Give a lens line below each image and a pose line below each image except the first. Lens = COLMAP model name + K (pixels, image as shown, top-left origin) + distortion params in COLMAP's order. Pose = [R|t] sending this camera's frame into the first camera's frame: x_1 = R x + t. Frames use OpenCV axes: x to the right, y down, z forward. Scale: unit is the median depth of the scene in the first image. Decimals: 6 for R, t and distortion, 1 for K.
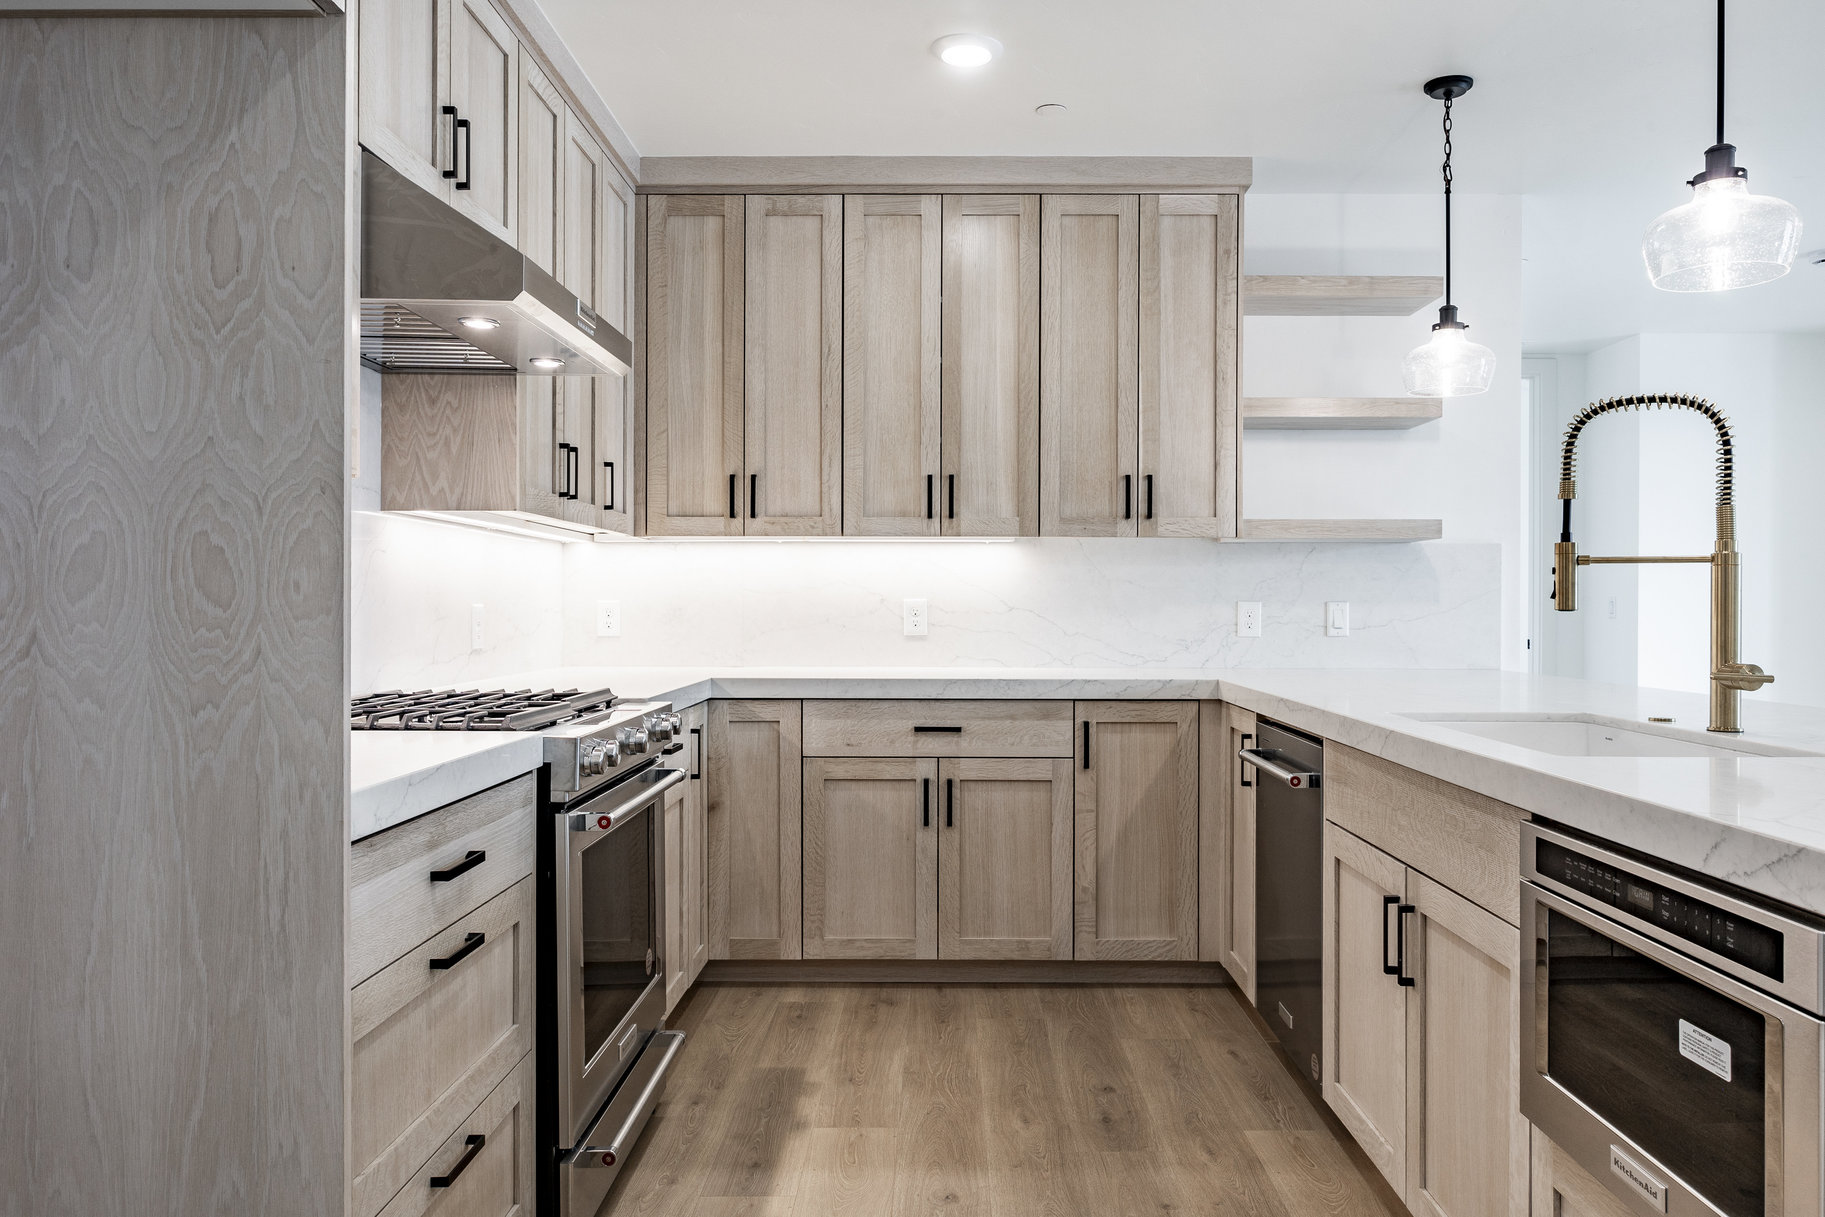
lens RADIAL K [[1288.6, 0, 917.9], [0, 1288.6, 613.1], [0, 0, 1]] dist [-0.004629, 0.002271]
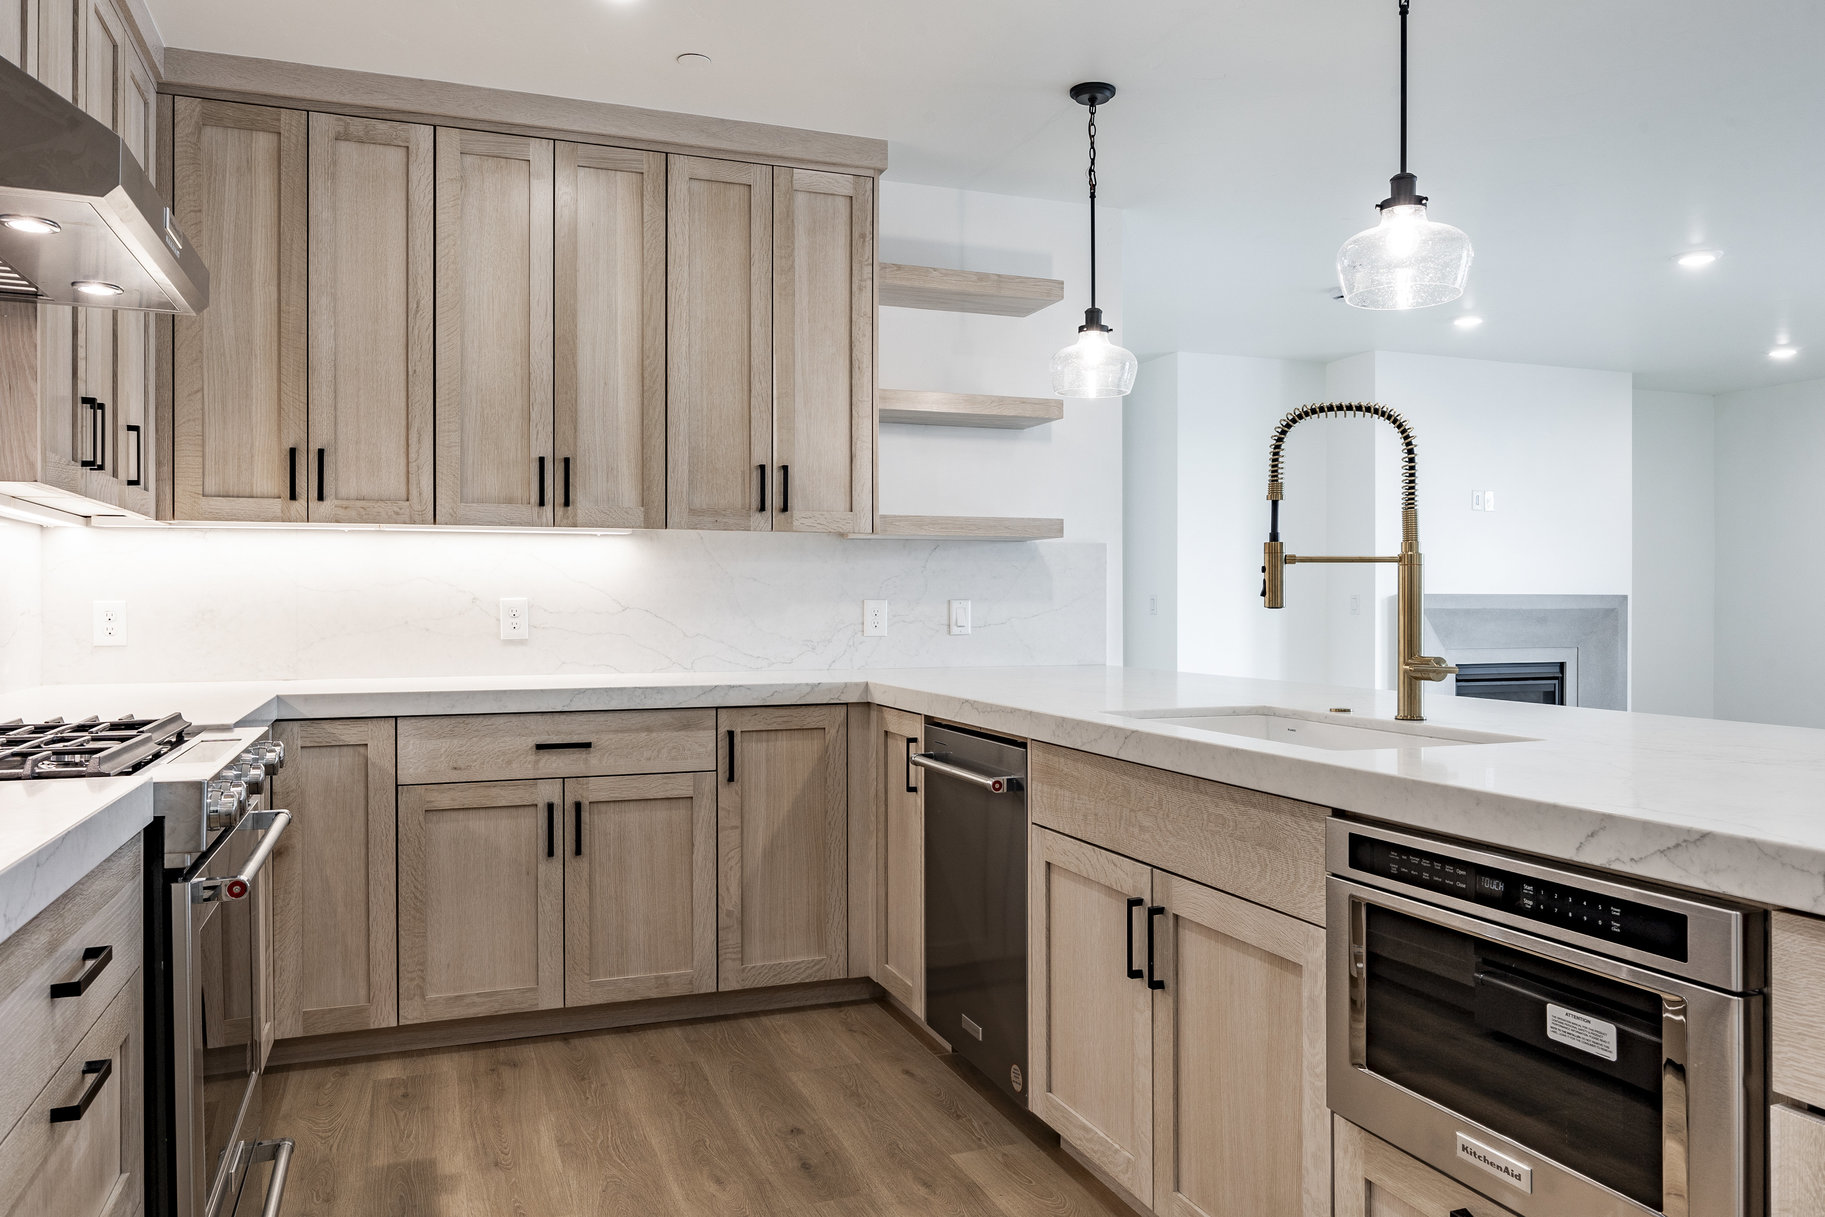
lens RADIAL K [[1328.2, 0, 912.5], [0, 1328.2, 608.5], [0, 0, 1]] dist [-0.005937, 0.004919]
pose [[0.930278, -0.004884, 0.366822, -0.096128], [0.005791, 0.999982, -0.001372, -0.001056], [-0.366809, 0.003401, 0.930290, 0.069779]]
